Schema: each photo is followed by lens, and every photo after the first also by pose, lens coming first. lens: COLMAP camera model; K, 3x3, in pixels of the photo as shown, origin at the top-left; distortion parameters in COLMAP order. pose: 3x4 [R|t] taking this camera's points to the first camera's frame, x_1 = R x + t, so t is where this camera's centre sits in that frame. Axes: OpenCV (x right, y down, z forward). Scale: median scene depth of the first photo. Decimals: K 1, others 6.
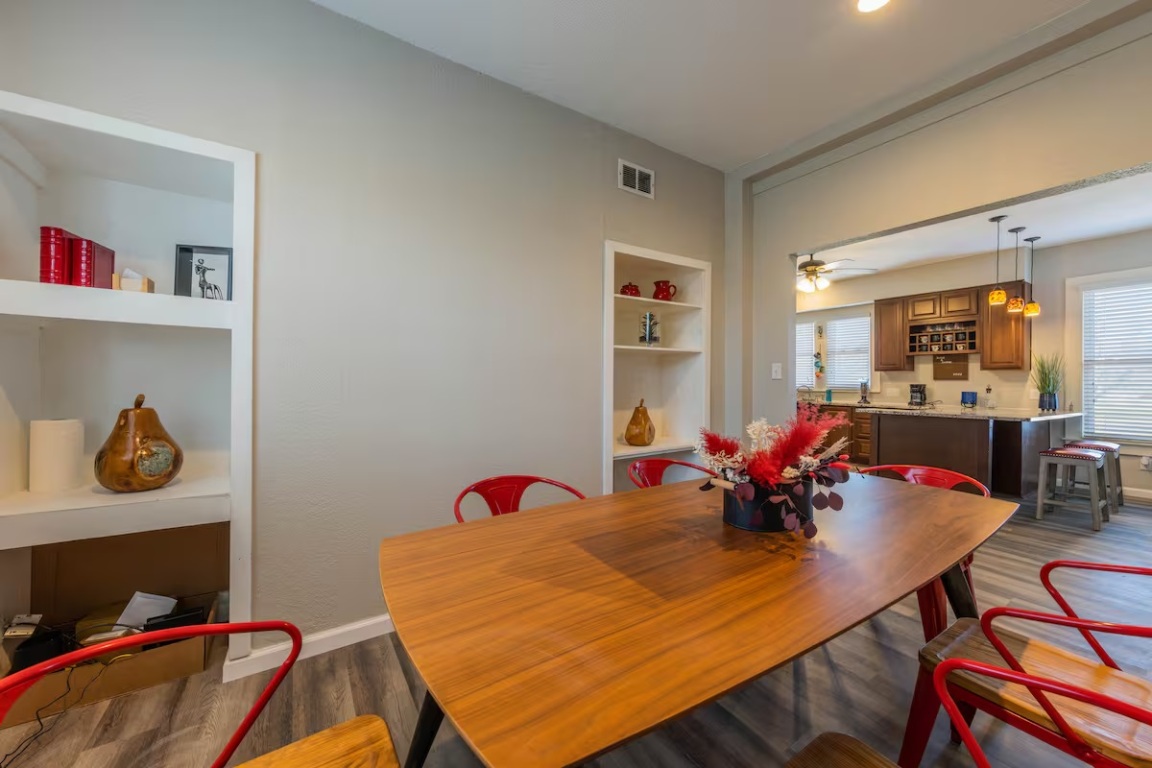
lens RADIAL K [[422.3, 0, 581.6], [0, 422.3, 379.8], [0, 0, 1]] dist [-0.000618, -0.000120]
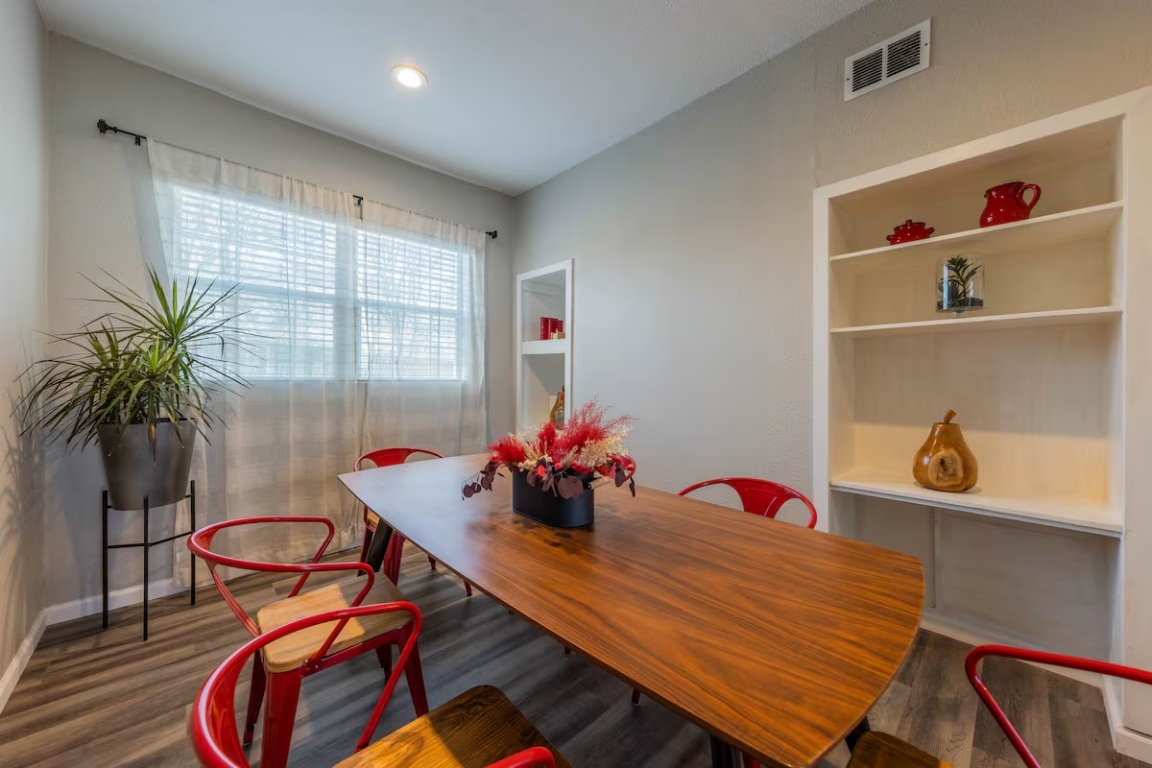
lens RADIAL K [[422.3, 0, 582.0], [0, 422.3, 376.6], [0, 0, 1]] dist [-0.000618, -0.000120]
pose [[0.160808, -0.003030, -0.986981, 0.739709], [0.000623, 0.999995, -0.002968, 0.001407], [0.986986, -0.000138, 0.160809, 0.482022]]
